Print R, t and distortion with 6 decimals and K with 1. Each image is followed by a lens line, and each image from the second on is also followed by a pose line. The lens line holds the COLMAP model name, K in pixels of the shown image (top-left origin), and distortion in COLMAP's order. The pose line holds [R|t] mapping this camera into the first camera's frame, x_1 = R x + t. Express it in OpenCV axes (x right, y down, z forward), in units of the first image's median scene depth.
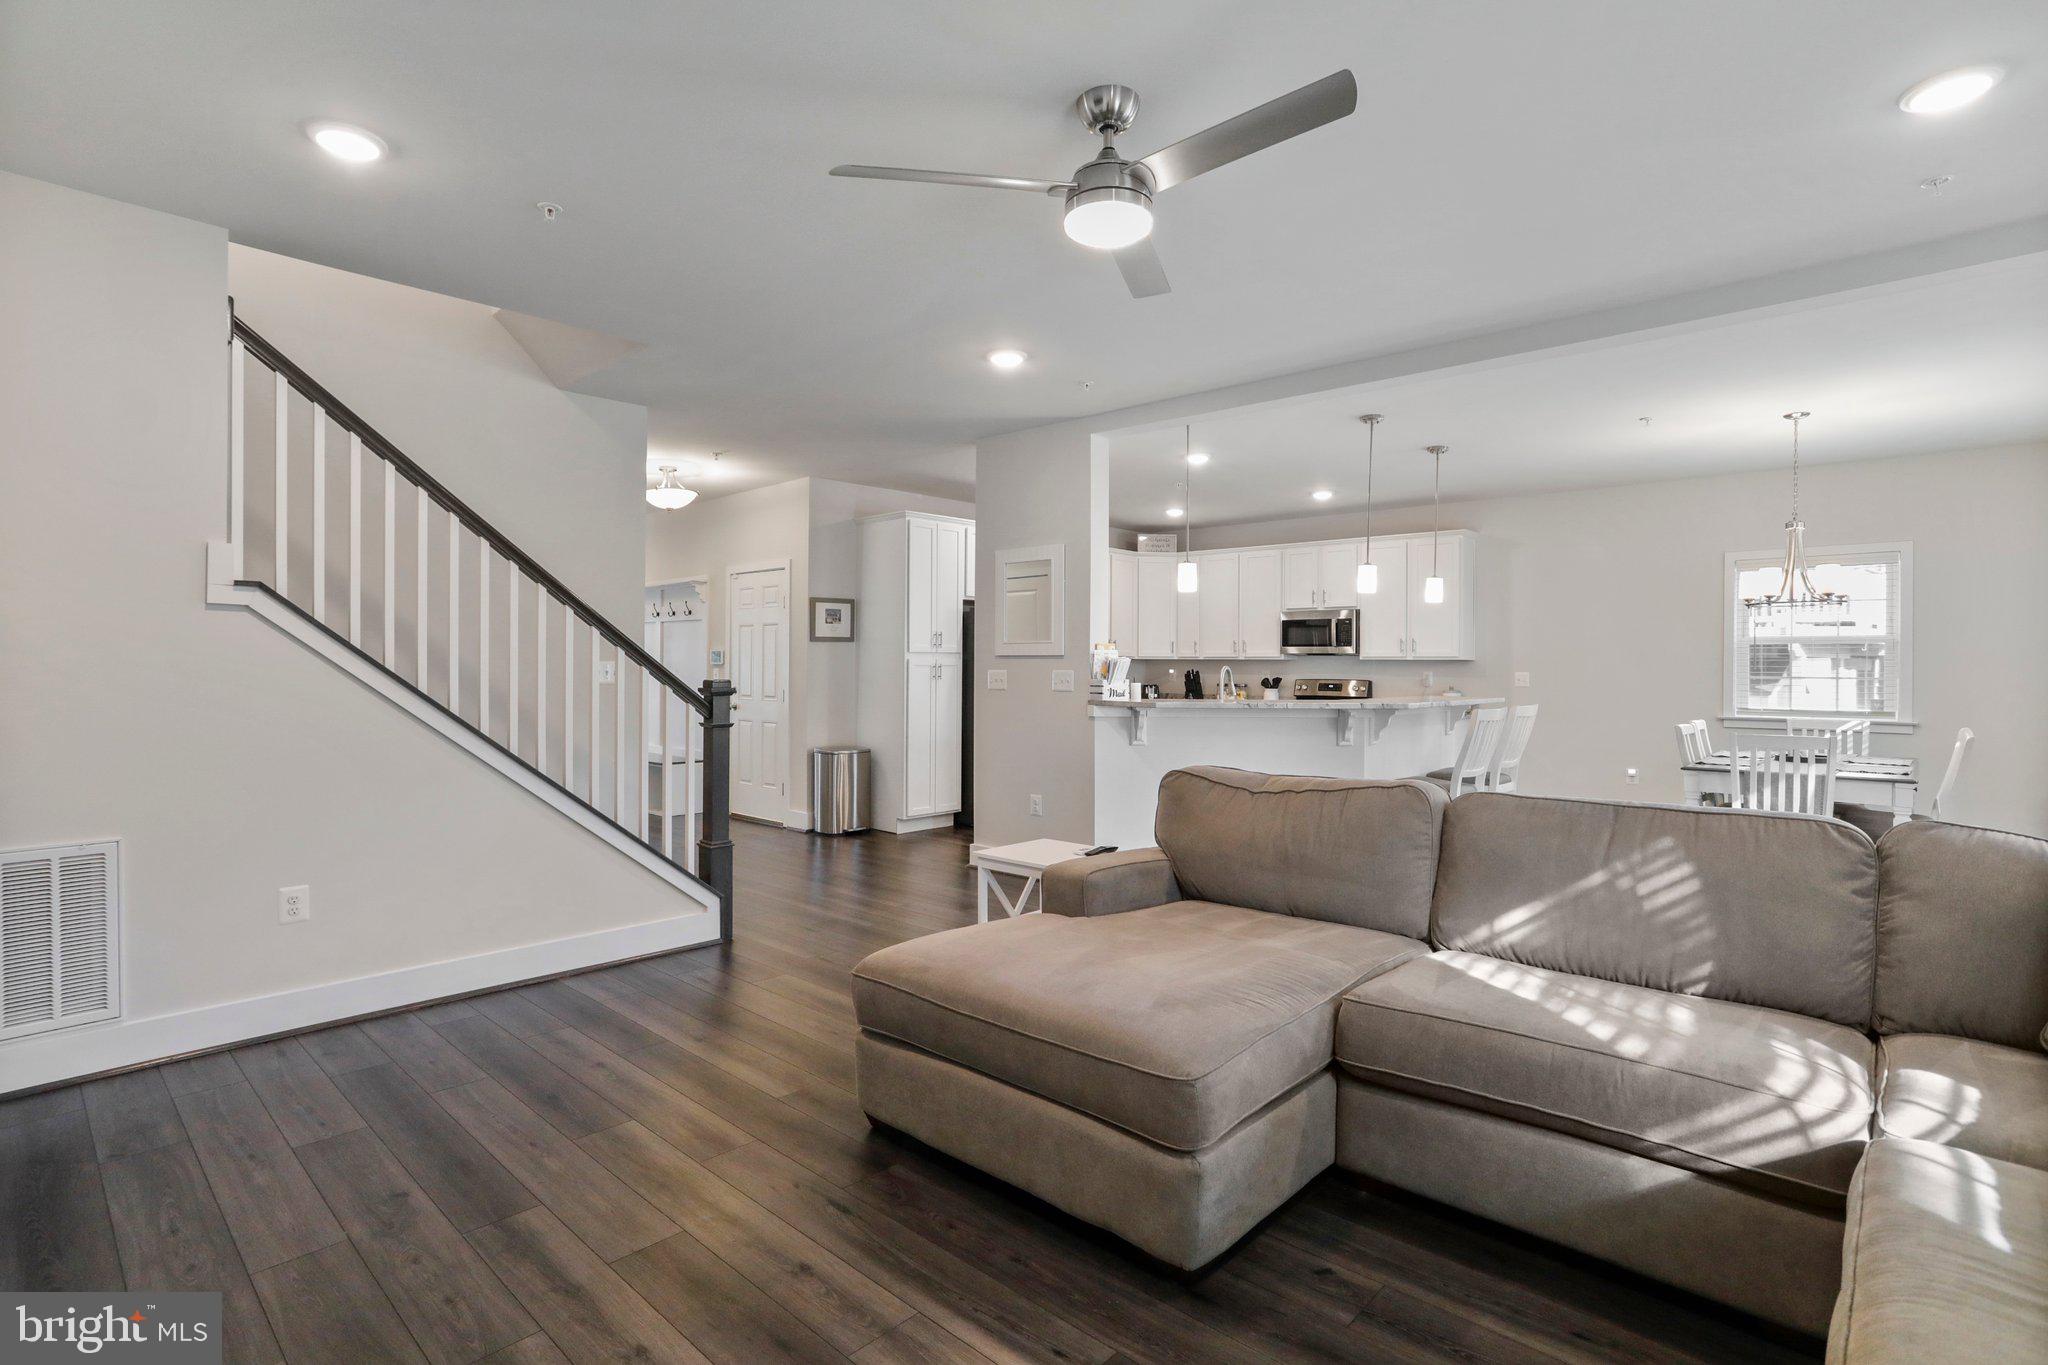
lens RADIAL K [[1000.0, 0, 1008.1], [0, 1000.0, 674.9], [0, 0, 1]] dist [-0.061289, 0.031247]
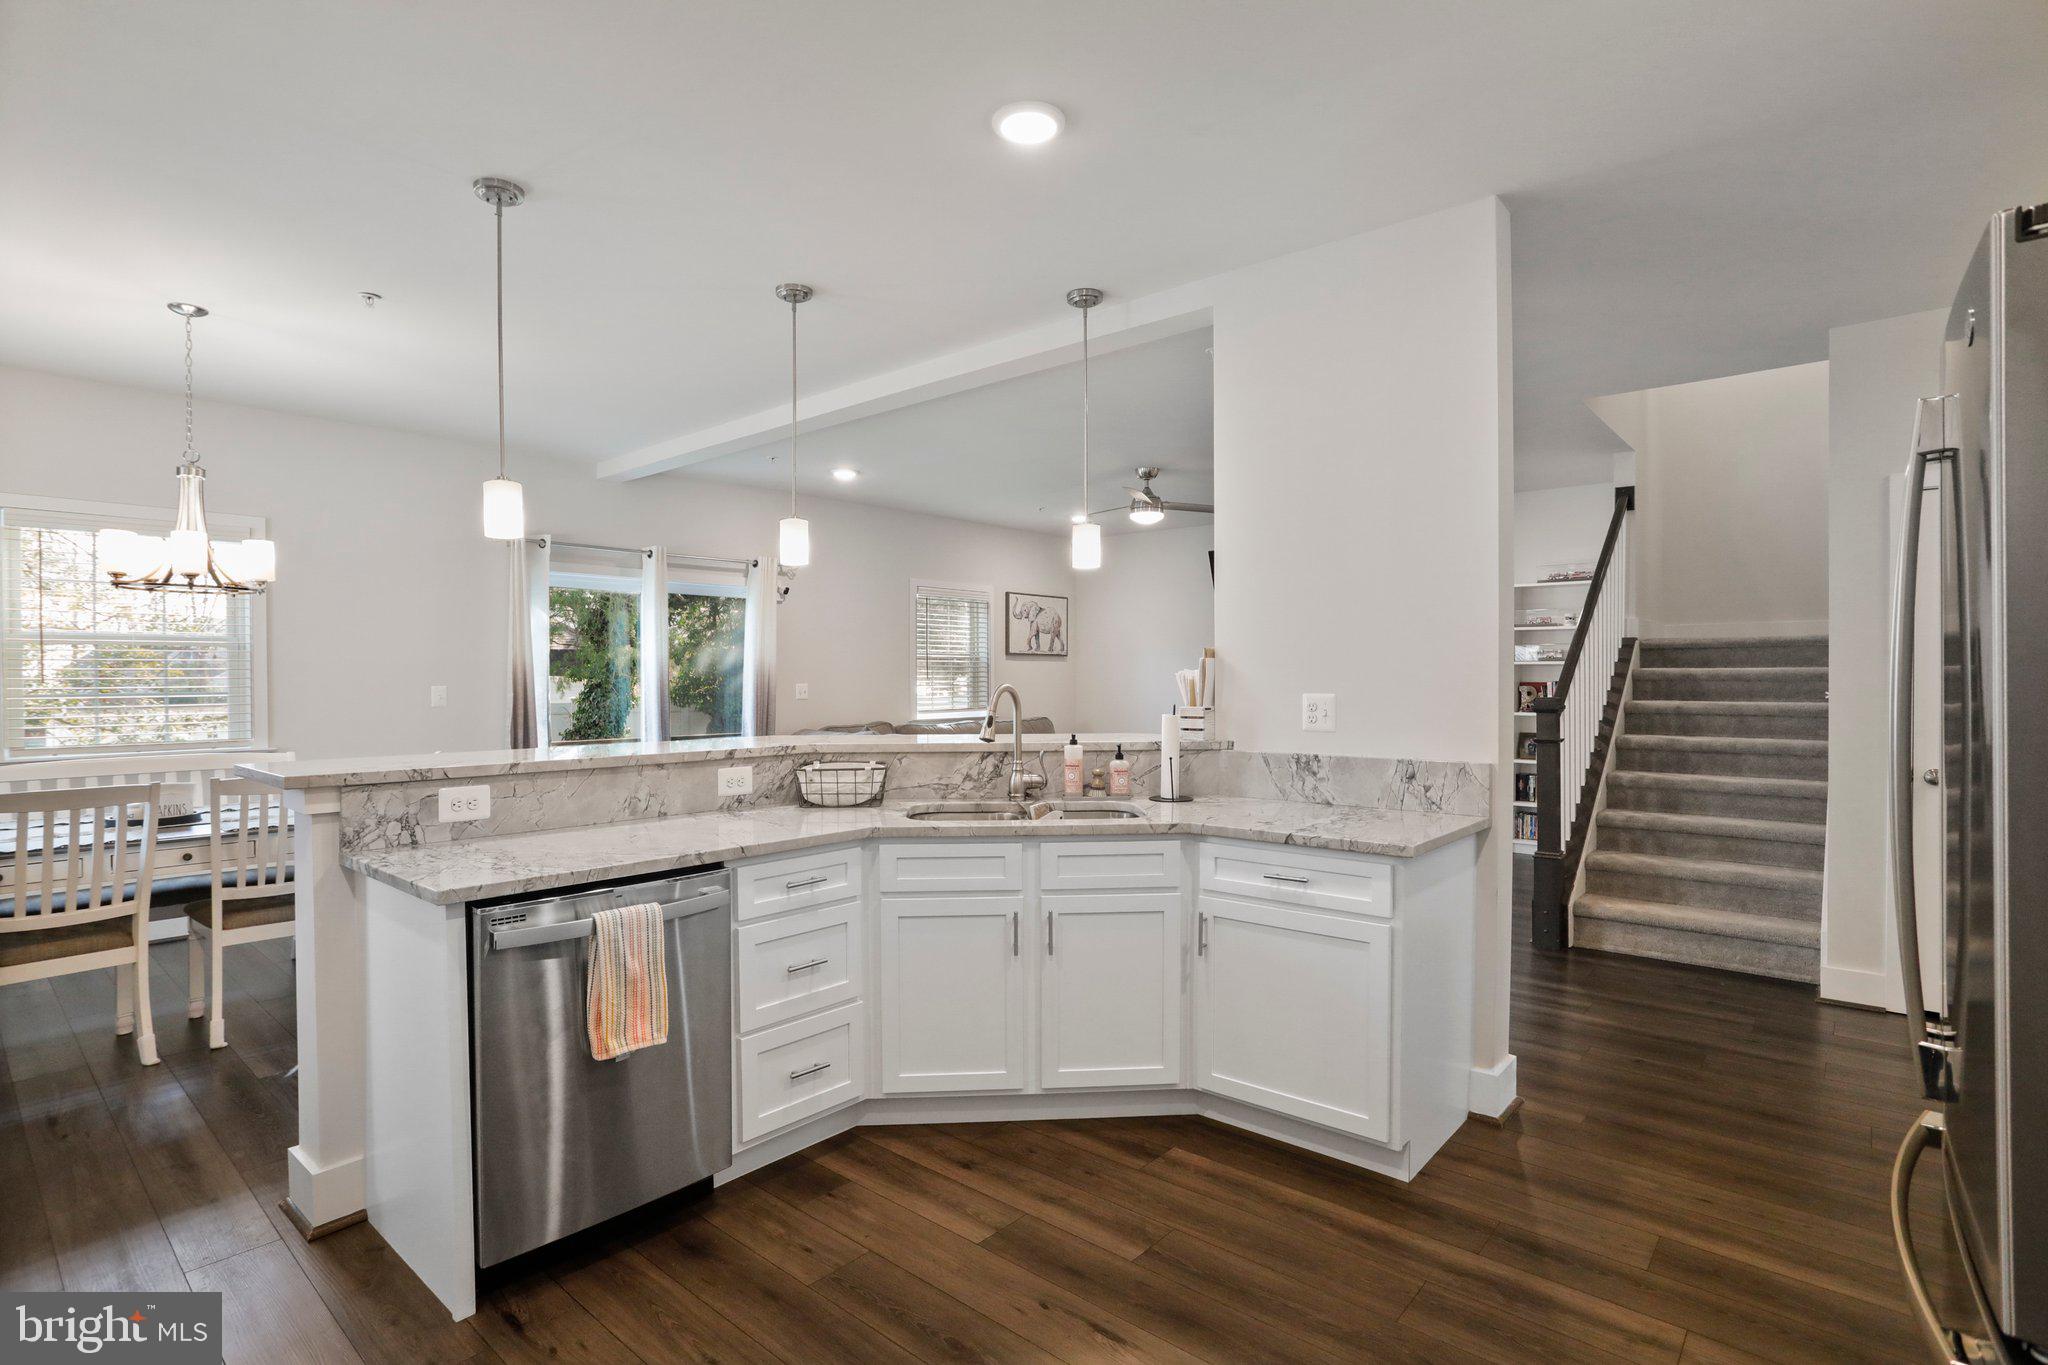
lens RADIAL K [[998.3, 0, 1024.0], [0, 998.3, 682.5], [0, 0, 1]] dist [-0.034822, 0.000242]
pose [[-0.999054, -0.005360, -0.043158, 0.164615], [-0.006001, 0.999874, 0.014723, -0.012842], [0.043074, 0.014968, -0.998960, 1.100152]]
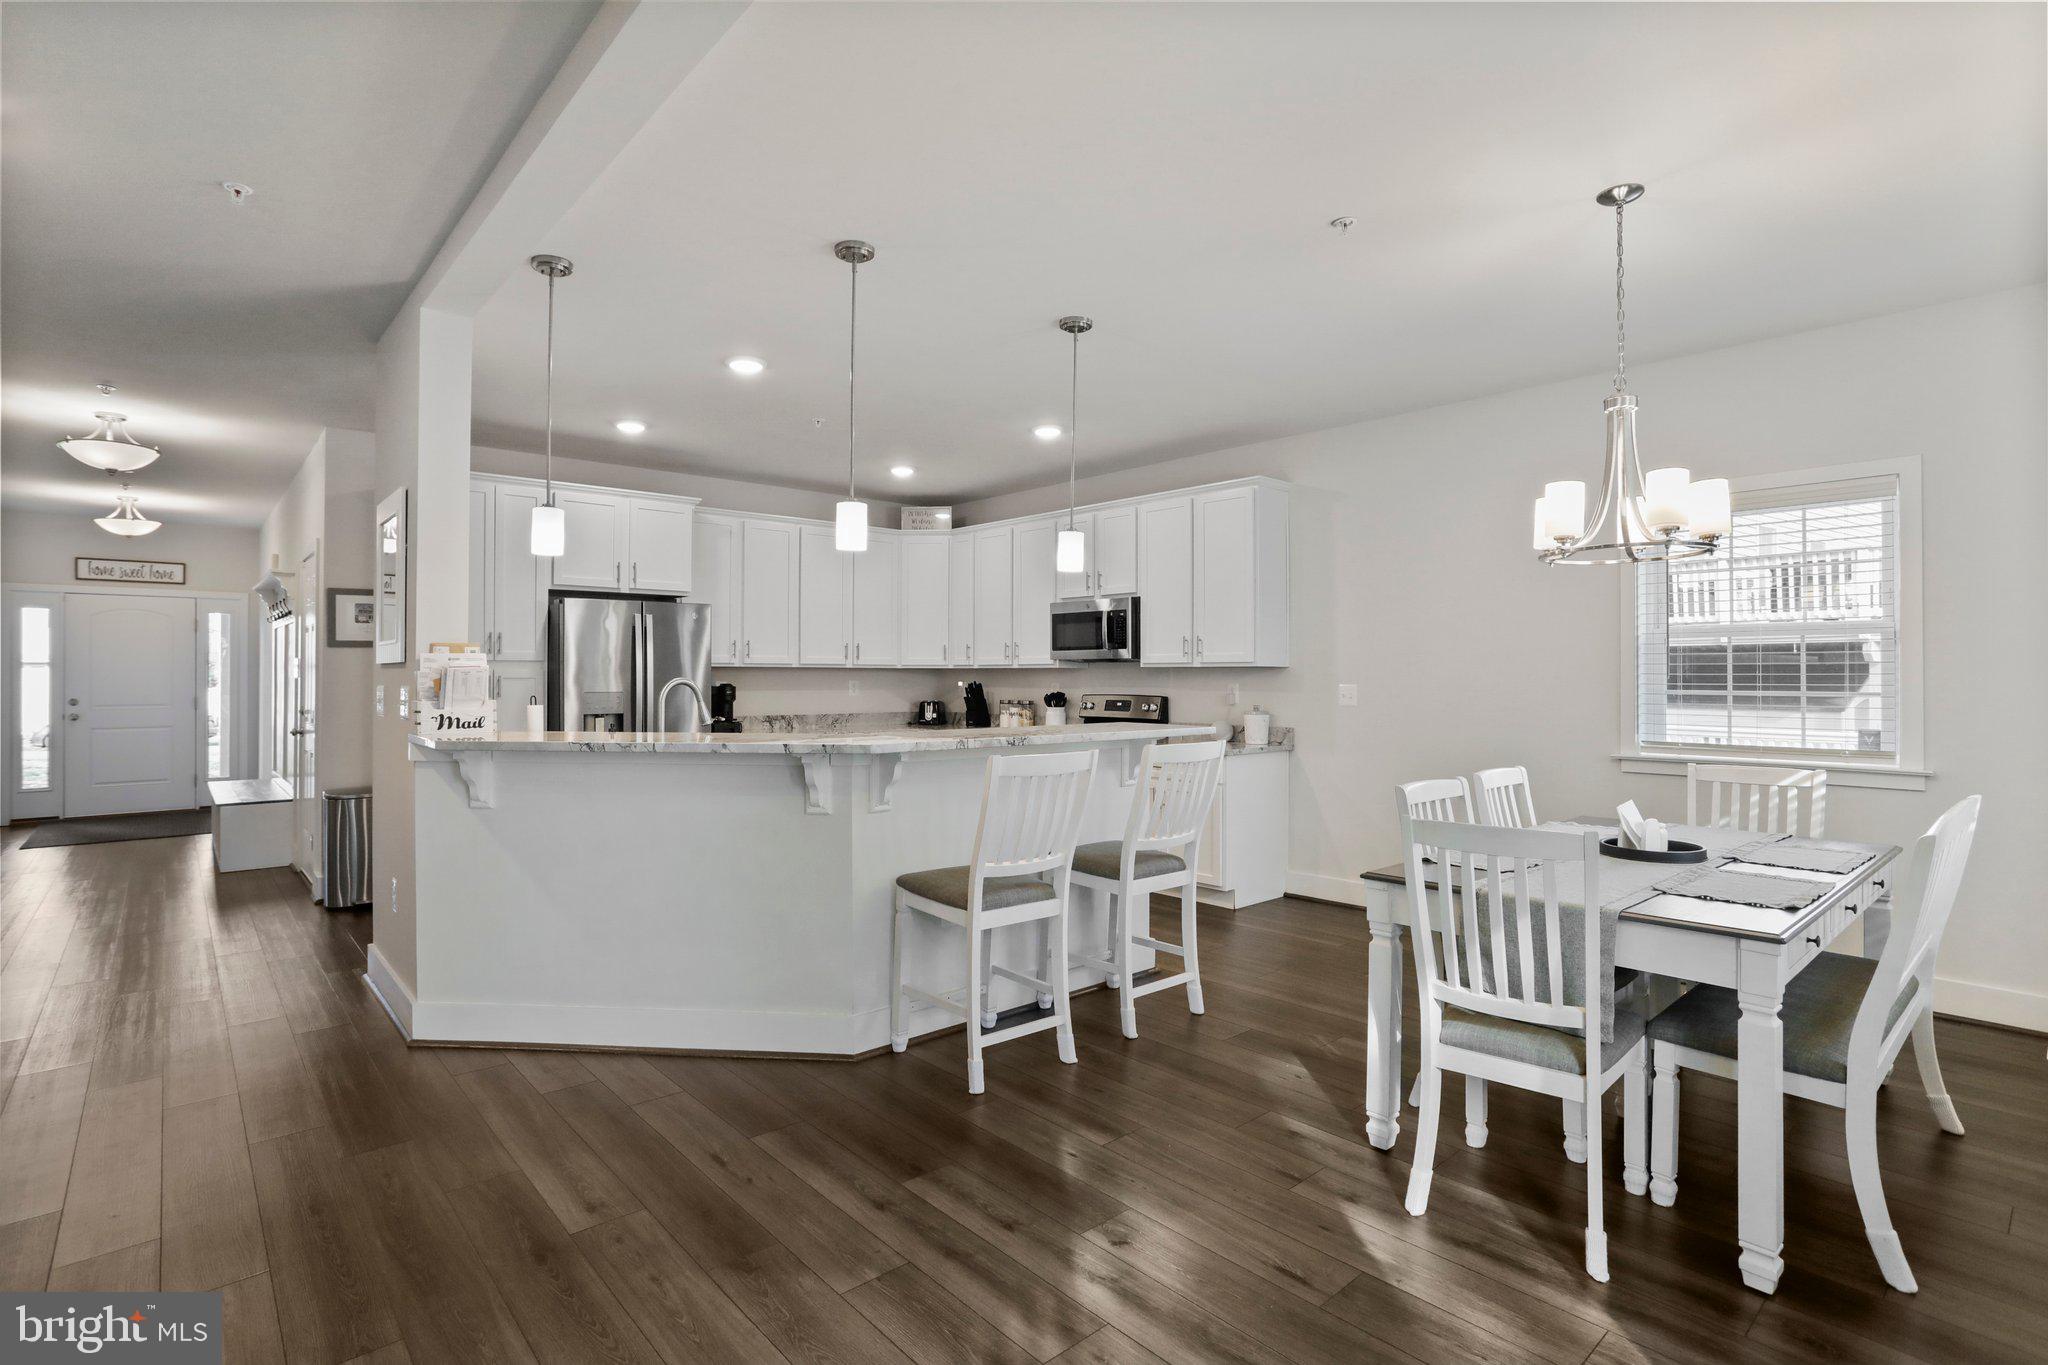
lens RADIAL K [[1000.0, 0, 1008.1], [0, 1000.0, 674.9], [0, 0, 1]] dist [-0.061289, 0.031247]
pose [[0.995207, -0.004296, -0.097694, 0.343778], [0.003165, 0.999926, -0.011723, -0.001992], [0.097737, 0.011357, 0.995147, 0.289180]]
